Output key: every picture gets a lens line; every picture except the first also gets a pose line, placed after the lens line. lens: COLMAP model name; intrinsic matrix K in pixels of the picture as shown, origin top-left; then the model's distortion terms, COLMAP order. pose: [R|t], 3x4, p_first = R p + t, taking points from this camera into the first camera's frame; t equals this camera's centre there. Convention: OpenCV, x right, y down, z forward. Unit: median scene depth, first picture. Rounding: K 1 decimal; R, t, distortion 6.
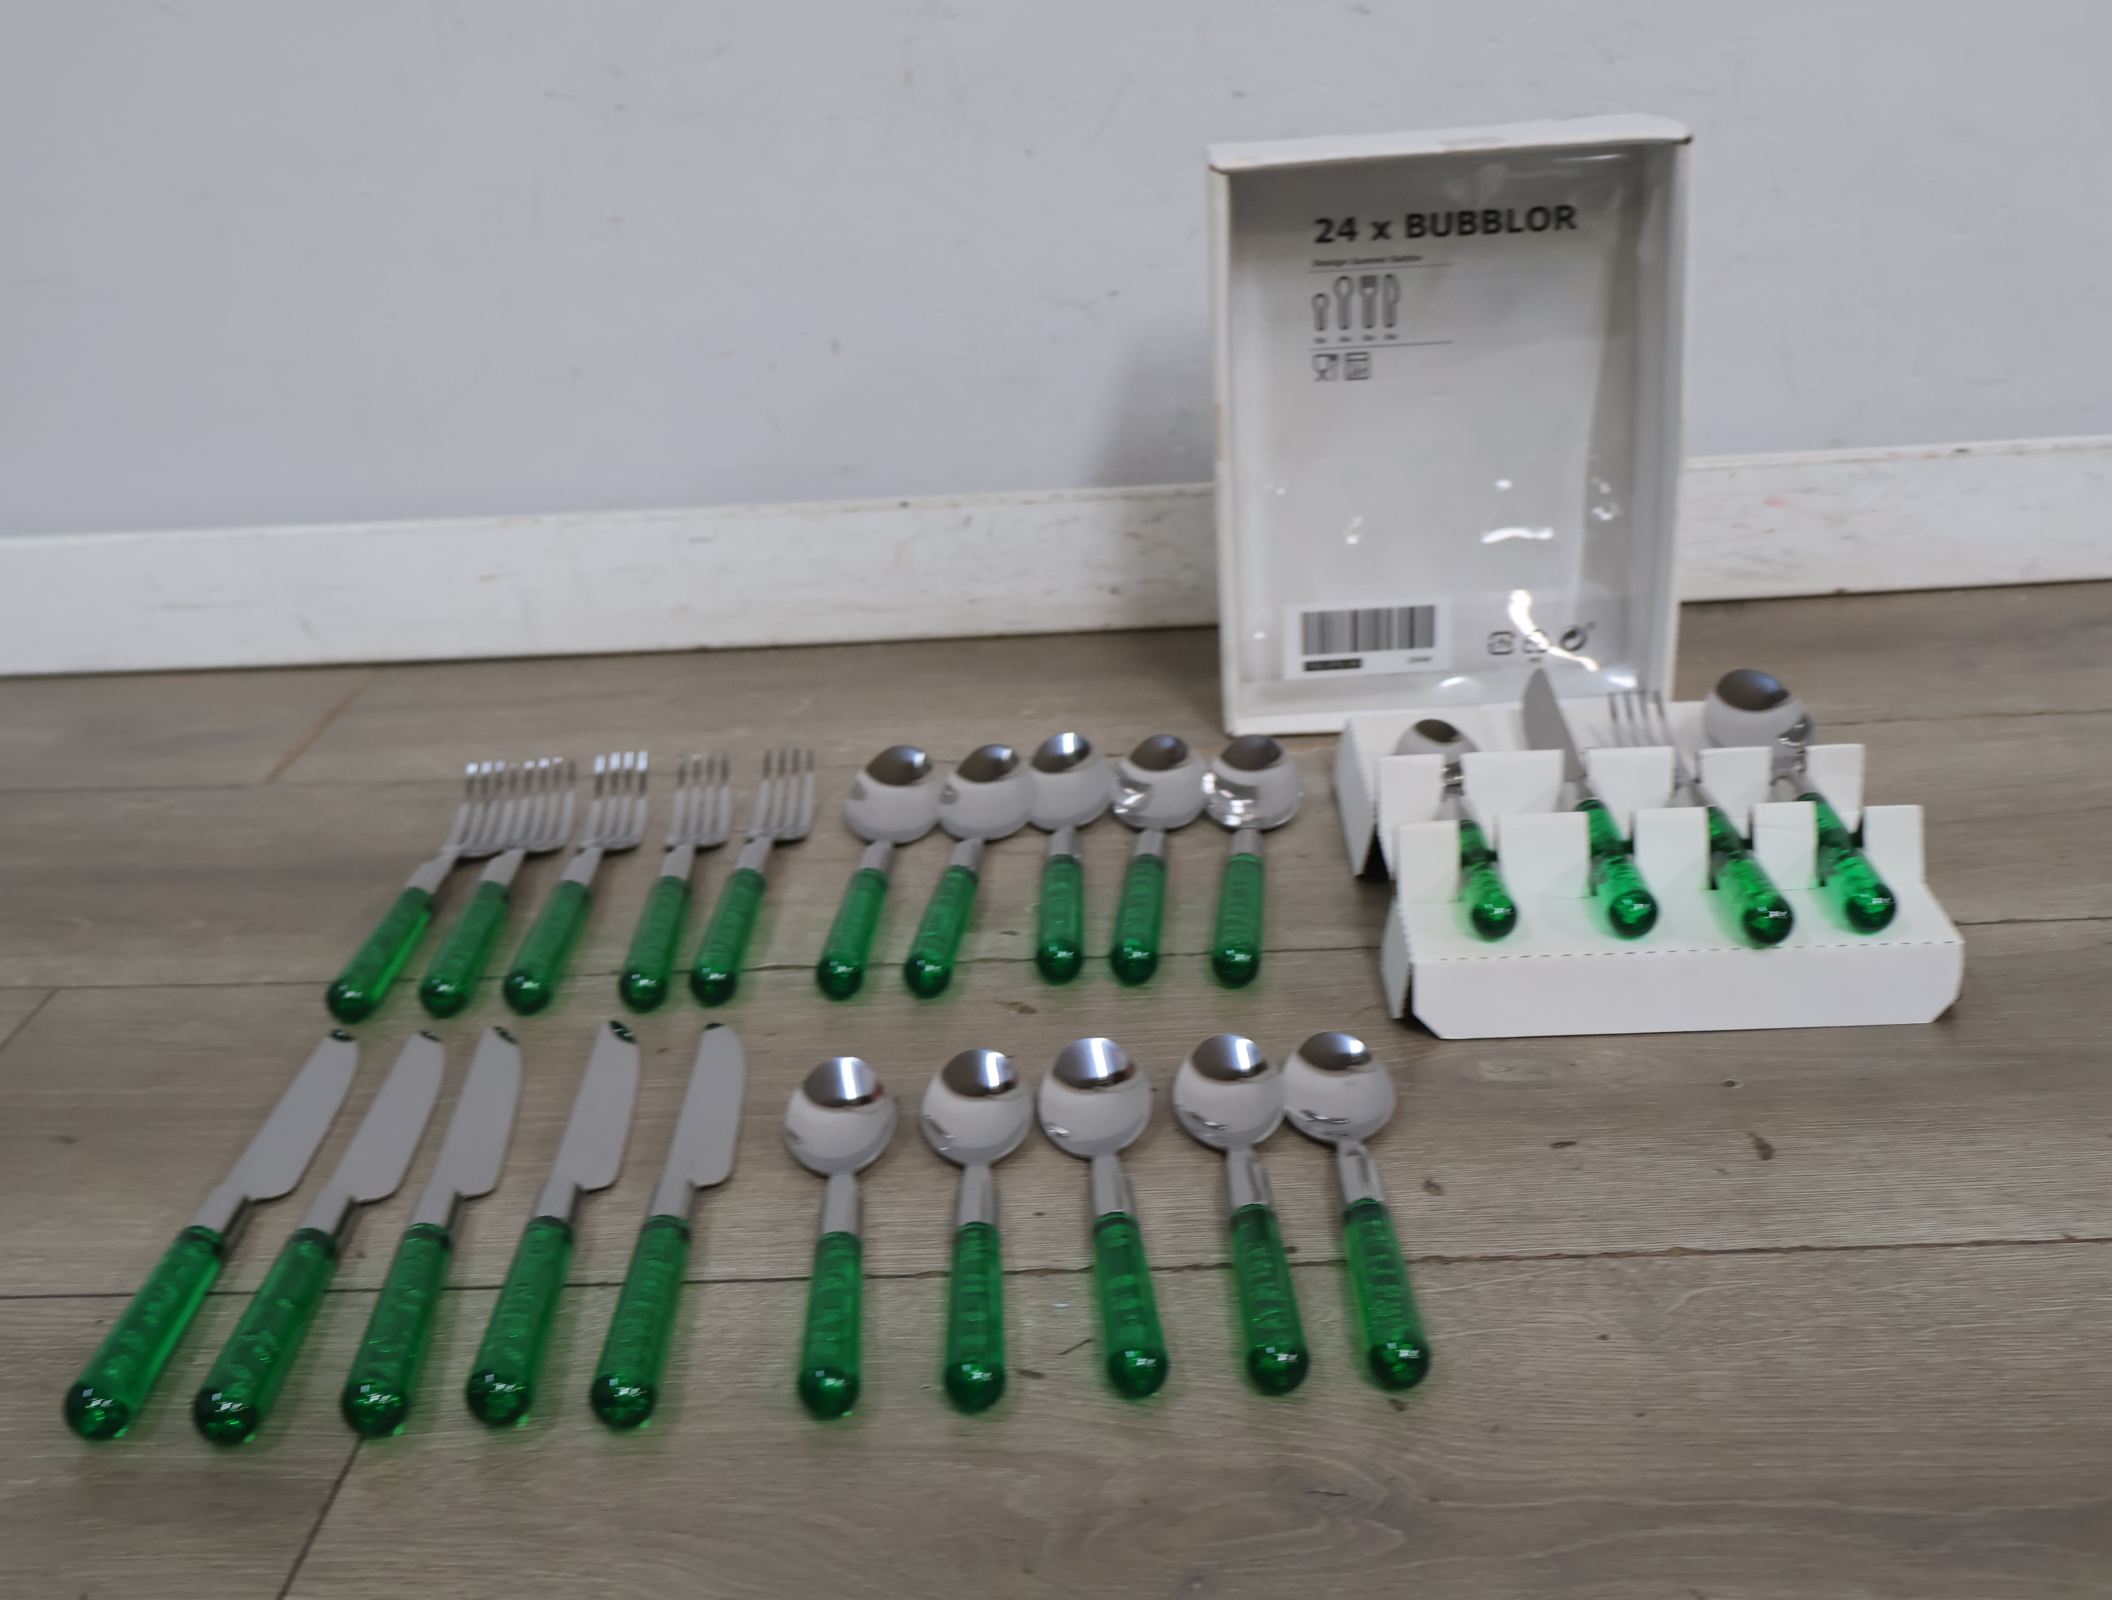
lens RADIAL K [[2364.9, 0, 1054.5], [0, 2364.9, 799.8], [0, 0, 1]] dist [0.010915, 0.000000]
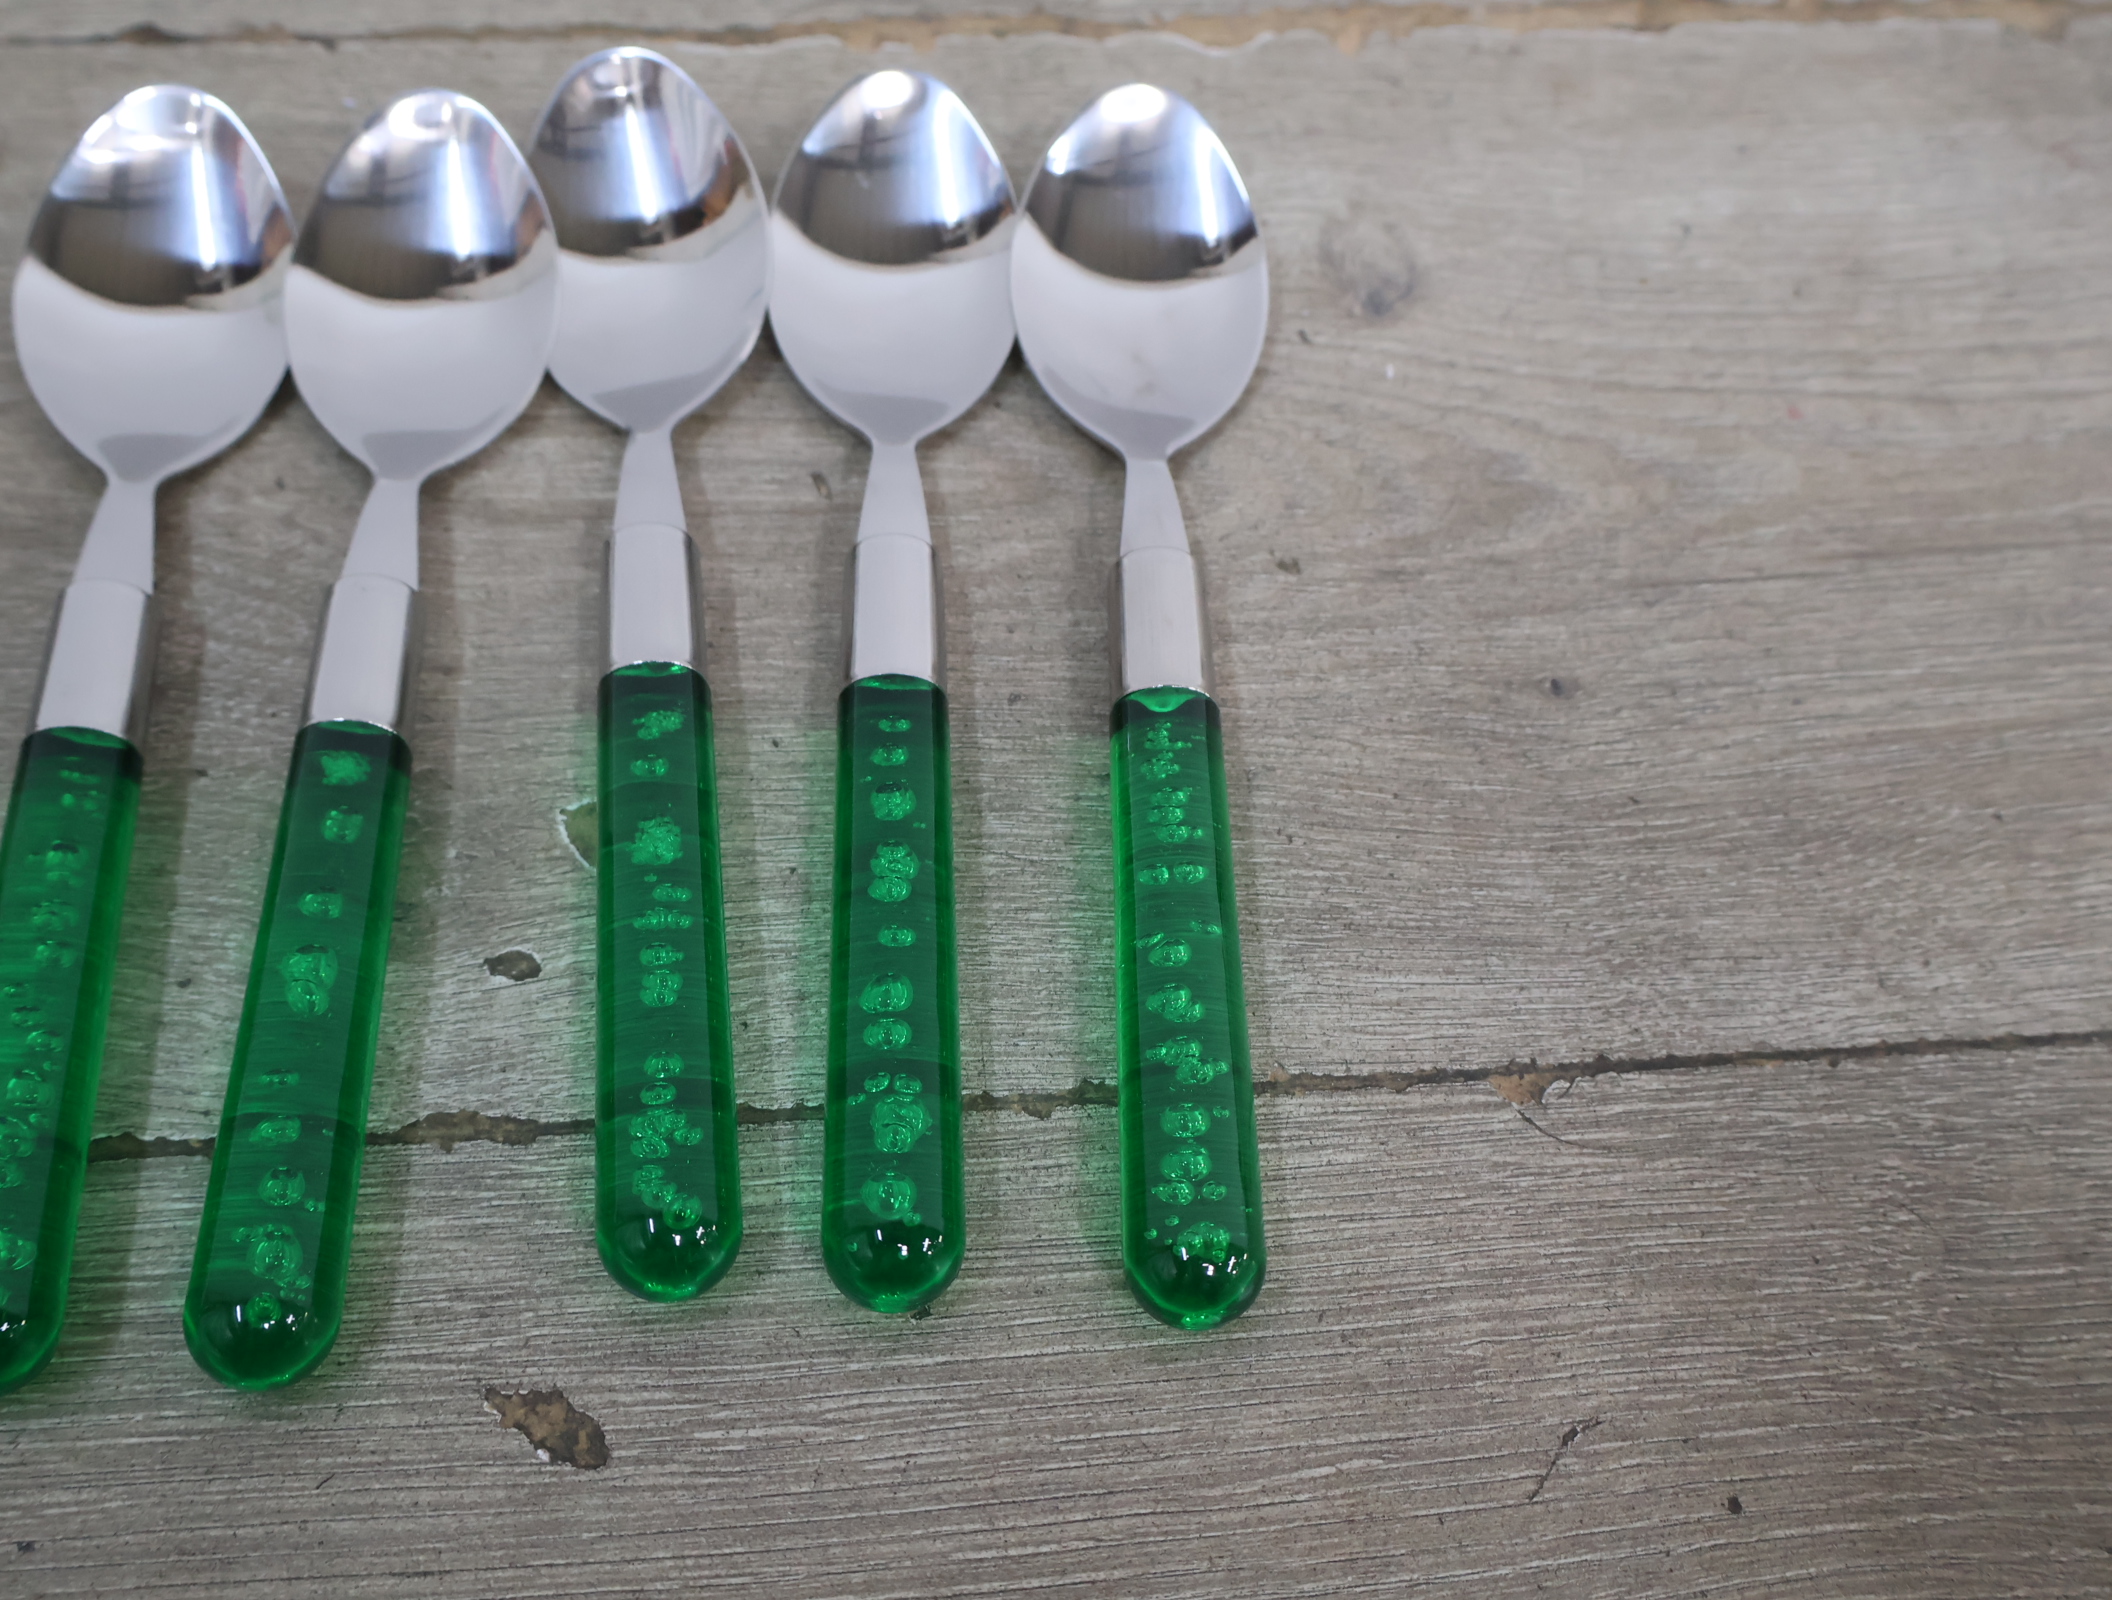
lens RADIAL K [[2364.9, 0, 1062.5], [0, 2364.9, 805.5], [0, 0, 1]] dist [0.010915, 0.000000]
pose [[0.984198, -0.049915, 0.169888, 0.003224], [-0.057258, 0.818183, 0.572099, -0.194766], [-0.167556, -0.572786, 0.802397, 0.827394]]
